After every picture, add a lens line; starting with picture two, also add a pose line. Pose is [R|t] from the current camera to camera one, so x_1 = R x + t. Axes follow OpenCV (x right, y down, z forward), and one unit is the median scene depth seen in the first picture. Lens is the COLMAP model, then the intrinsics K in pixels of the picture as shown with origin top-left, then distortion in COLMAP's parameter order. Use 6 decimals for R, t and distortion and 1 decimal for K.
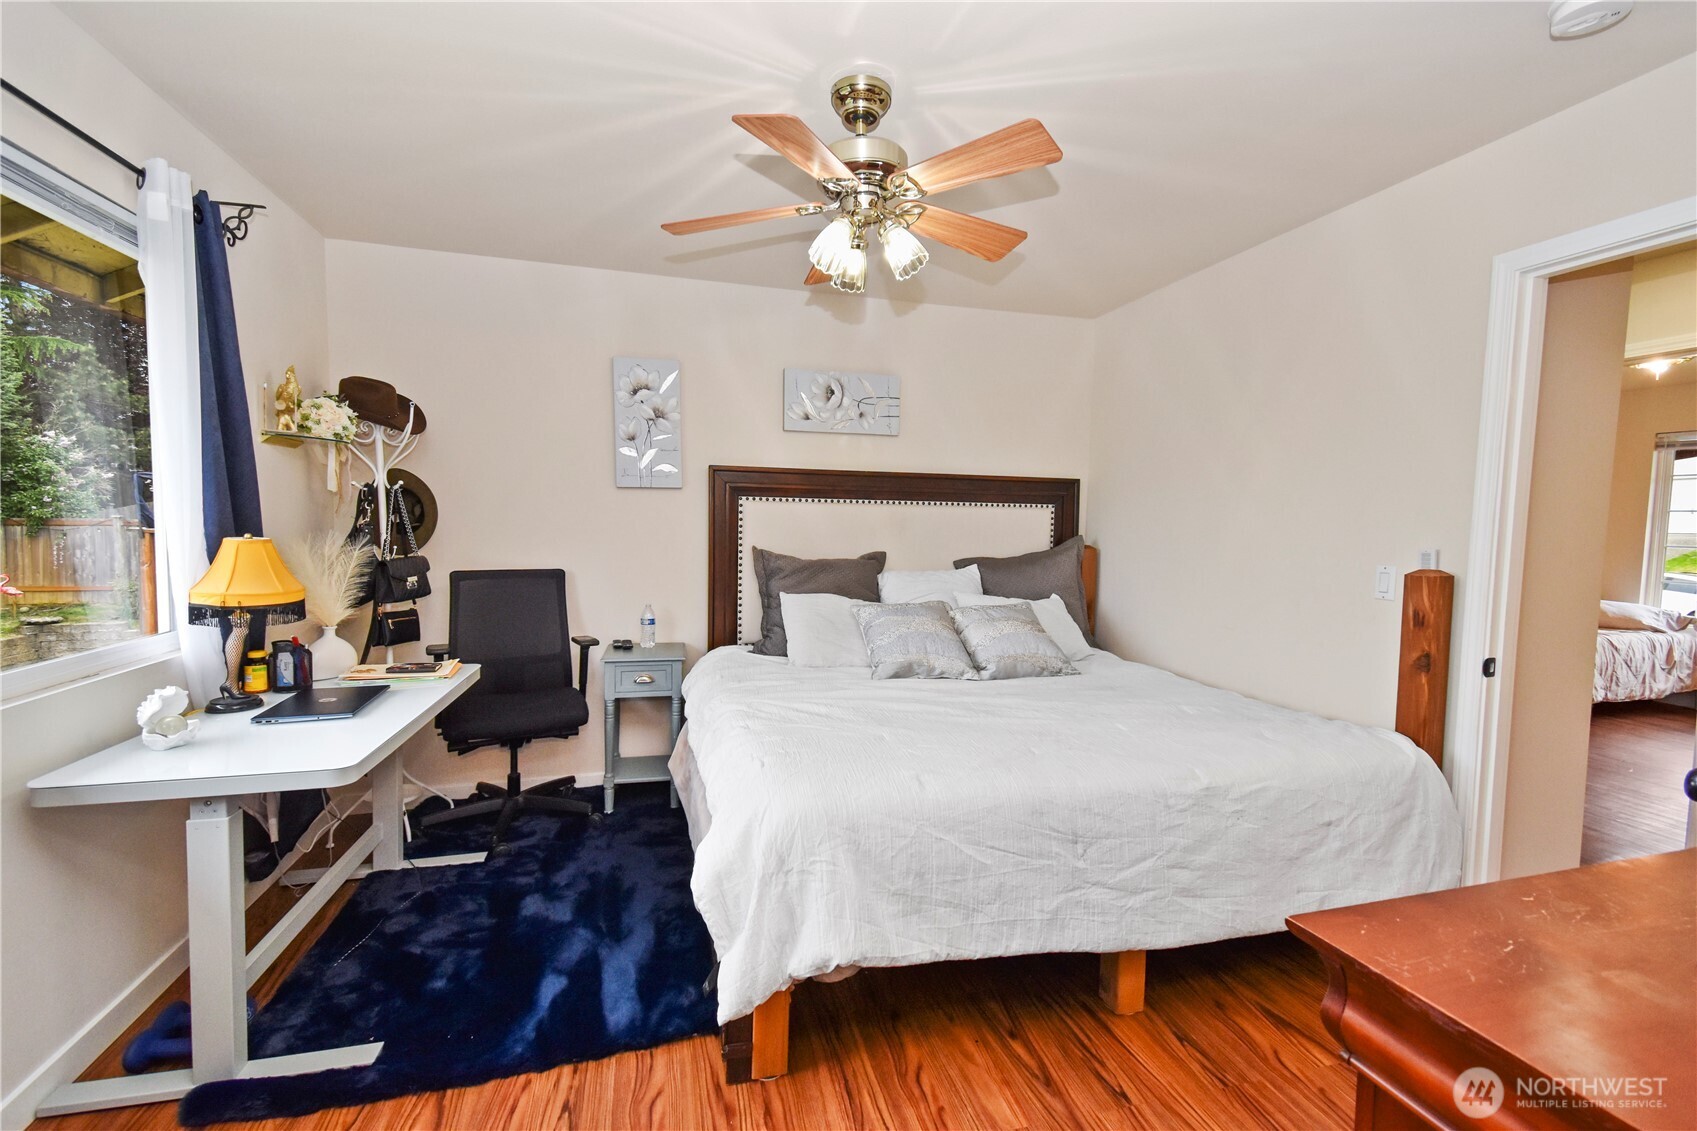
lens RADIAL K [[746.7, 0, 860.5], [0, 746.7, 562.6], [0, 0, 1]] dist [0.037492, -0.005751]
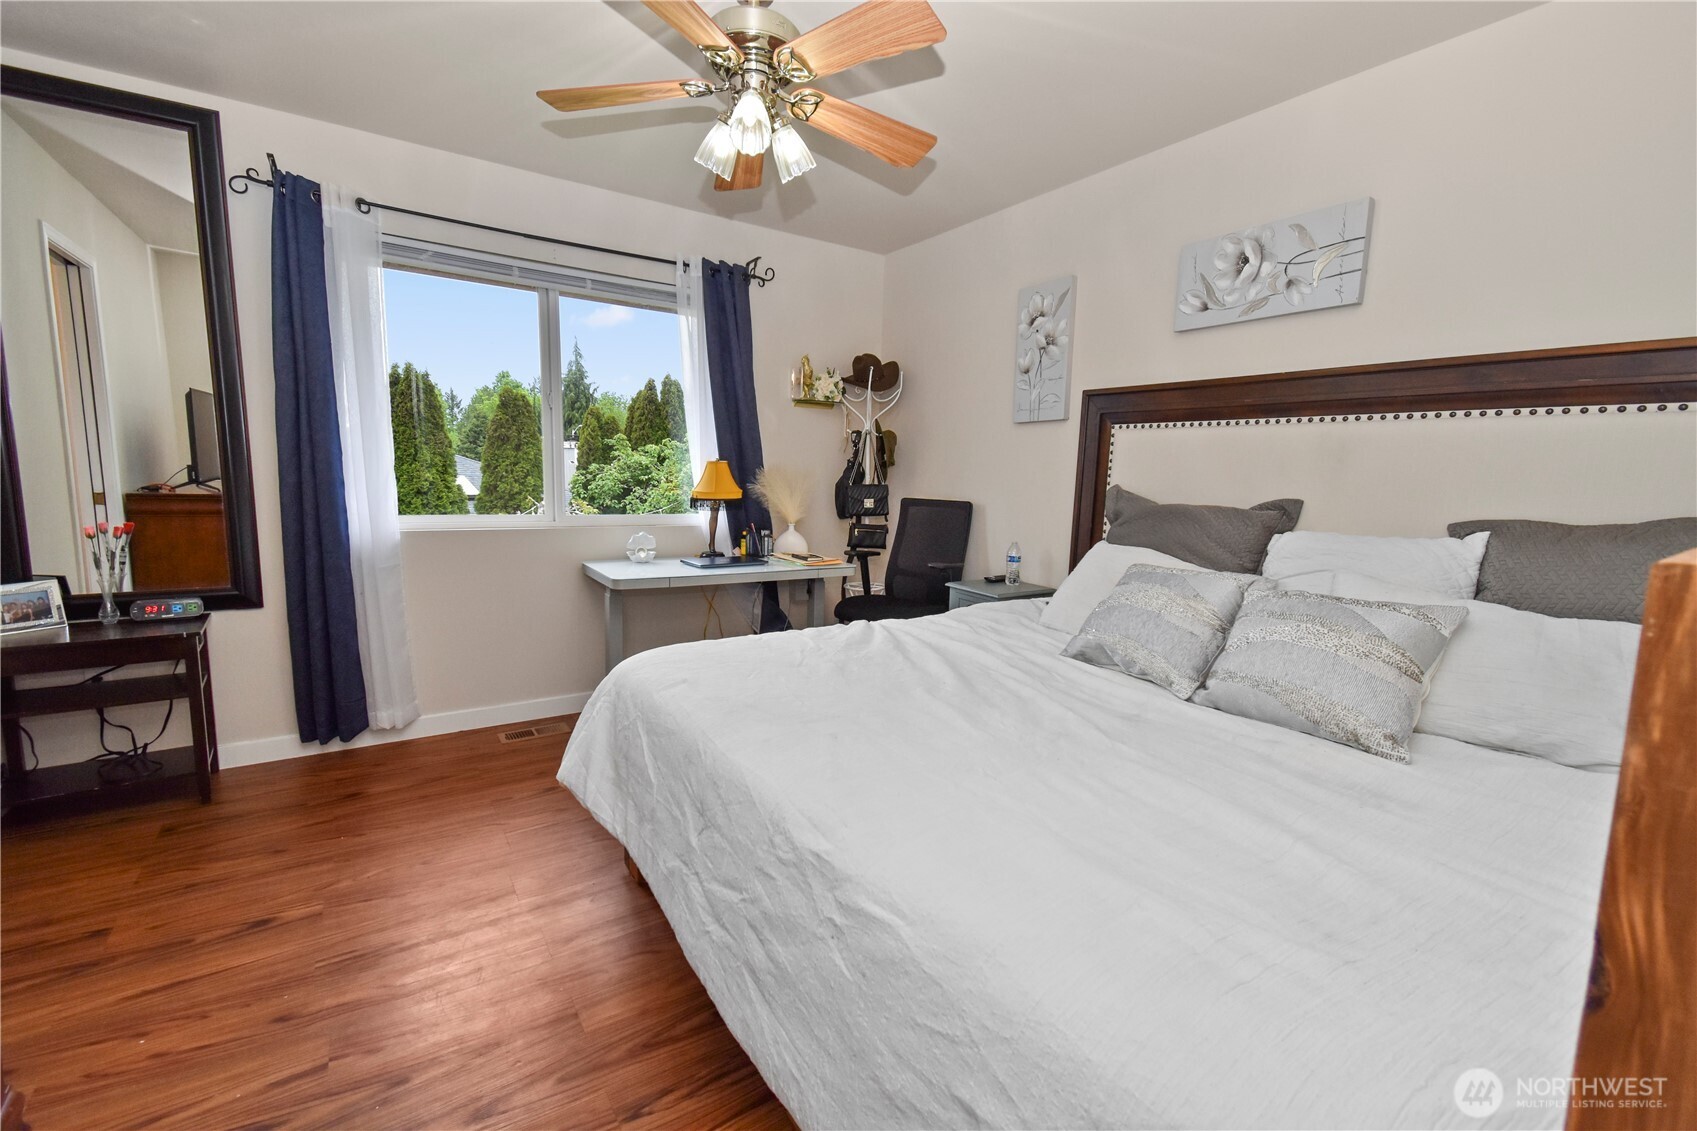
lens RADIAL K [[746.7, 0, 855.1], [0, 746.7, 572.5], [0, 0, 1]] dist [0.037492, -0.005751]
pose [[0.299128, 0.124276, -0.946085, 0.576506], [-0.074701, 0.991490, 0.106622, 0.007111], [0.951284, 0.038780, 0.305866, 0.488847]]
